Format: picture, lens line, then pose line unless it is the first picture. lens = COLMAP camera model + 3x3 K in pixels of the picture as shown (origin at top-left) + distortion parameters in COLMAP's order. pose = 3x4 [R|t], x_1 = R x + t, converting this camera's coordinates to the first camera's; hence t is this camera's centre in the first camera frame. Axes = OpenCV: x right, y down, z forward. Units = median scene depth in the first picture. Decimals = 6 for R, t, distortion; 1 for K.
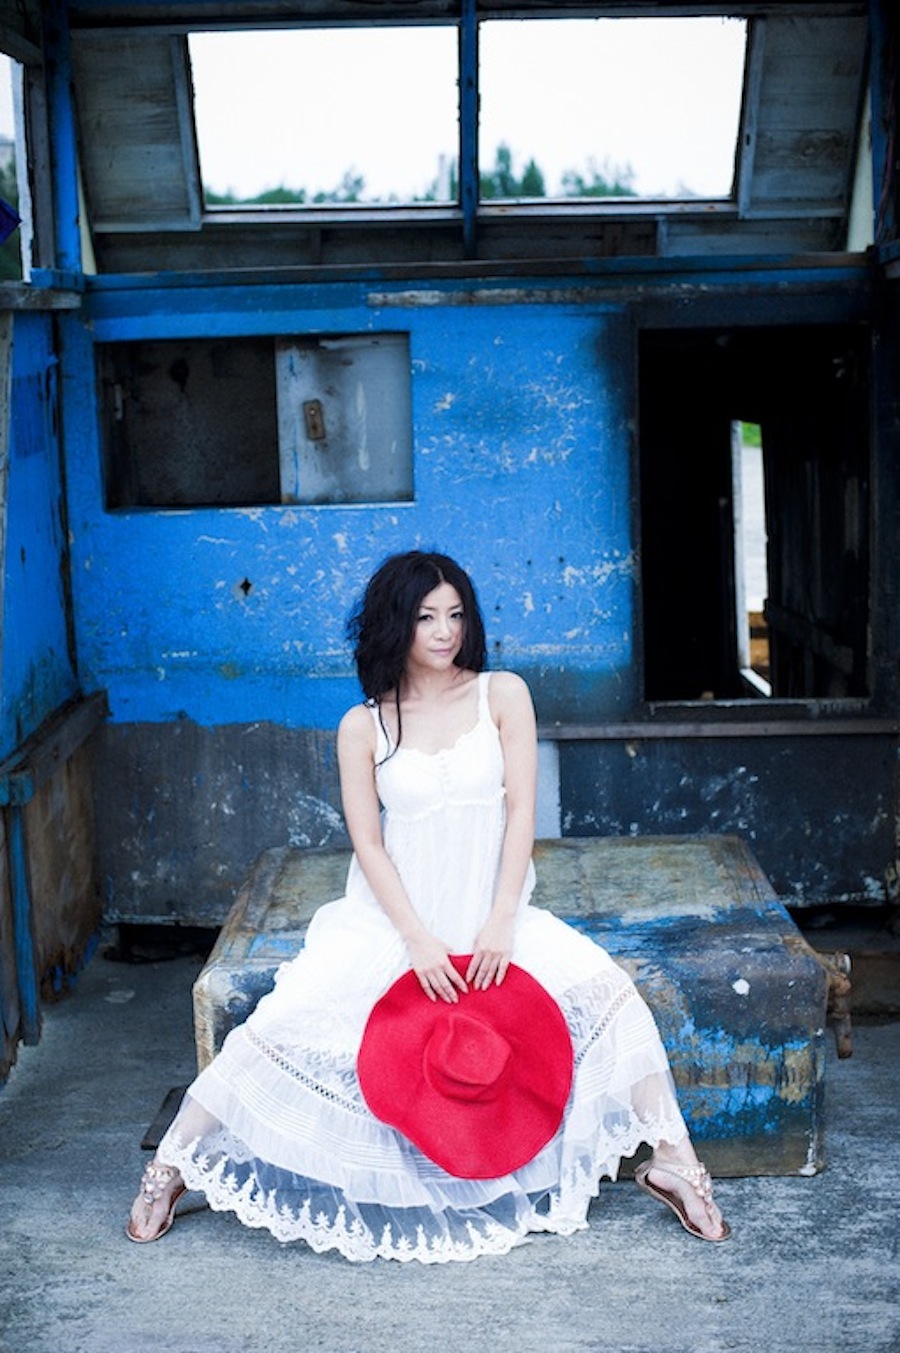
lens RADIAL K [[2010.3, 0, 450.0], [0, 2010.3, 676.5], [0, 0, 1]] dist [-0.151621, 0.049666]
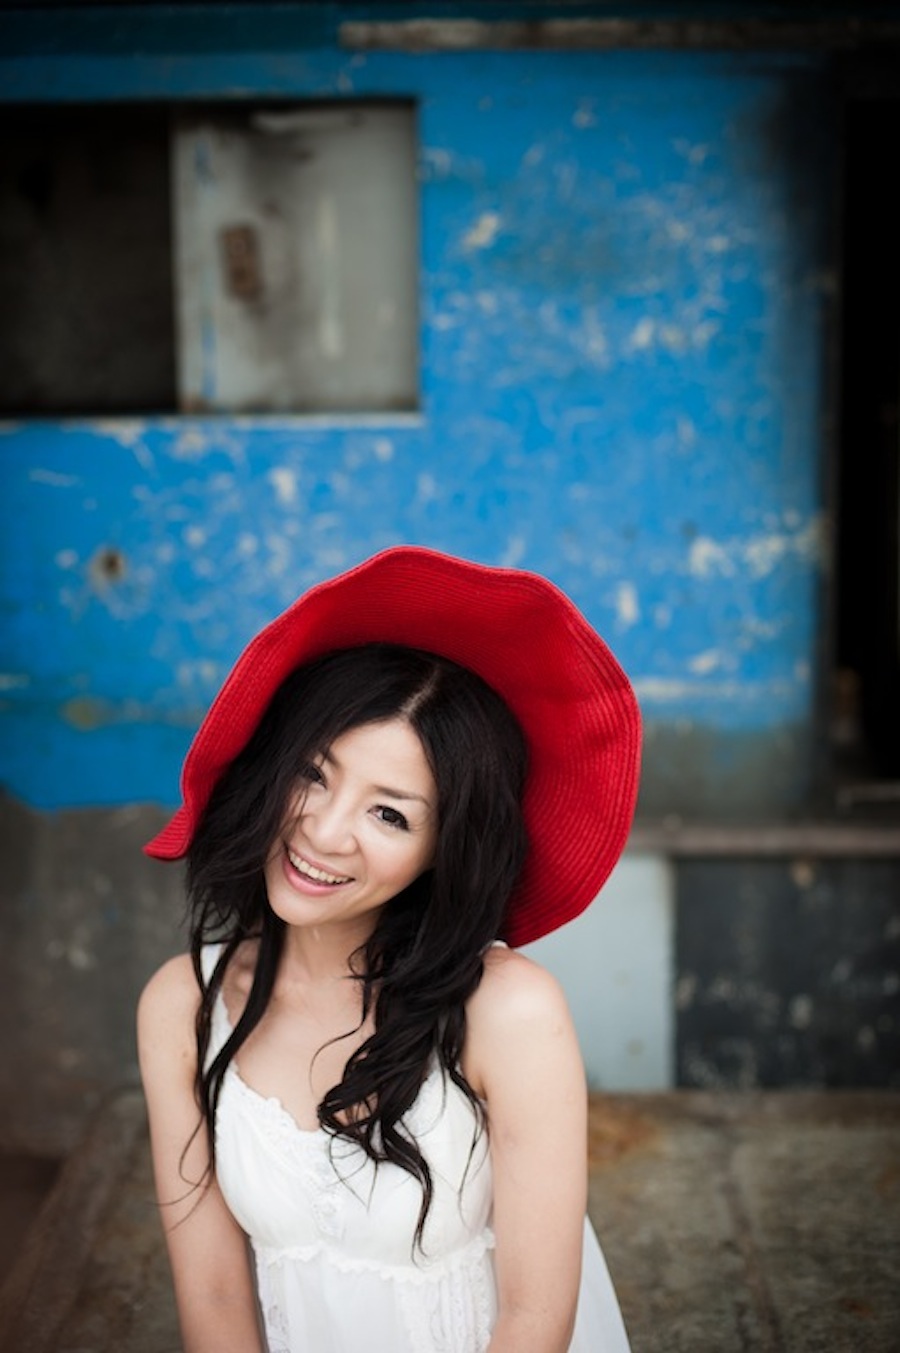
lens RADIAL K [[2010.3, 0, 450.0], [0, 2010.3, 676.5], [0, 0, 1]] dist [-0.151621, 0.049666]
pose [[0.999543, 0.023272, -0.019288, 0.002132], [-0.022102, 0.998025, 0.058804, -0.049011], [0.020619, -0.058351, 0.998083, 0.458353]]
